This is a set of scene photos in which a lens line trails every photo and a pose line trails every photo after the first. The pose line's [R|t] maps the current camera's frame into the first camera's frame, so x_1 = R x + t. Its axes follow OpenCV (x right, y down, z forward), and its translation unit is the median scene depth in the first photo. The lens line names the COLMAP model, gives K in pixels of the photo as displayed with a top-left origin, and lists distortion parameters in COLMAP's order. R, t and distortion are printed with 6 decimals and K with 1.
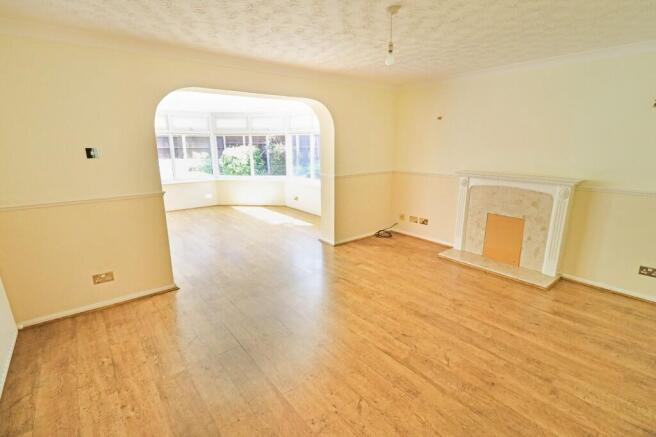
lens RADIAL K [[314.5, 0, 328.2], [0, 314.5, 218.9], [0, 0, 1]] dist [0.004445, -0.000274]
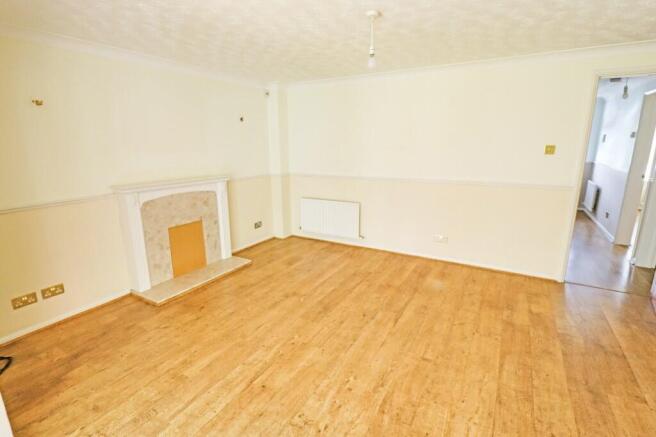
lens RADIAL K [[314.5, 0, 328.1], [0, 314.5, 217.1], [0, 0, 1]] dist [0.004445, -0.000274]
pose [[-0.370404, -0.207878, 0.905311, -0.493936], [0.224946, 0.925550, 0.304561, -0.246840], [-0.901221, 0.316457, -0.296066, 1.012133]]
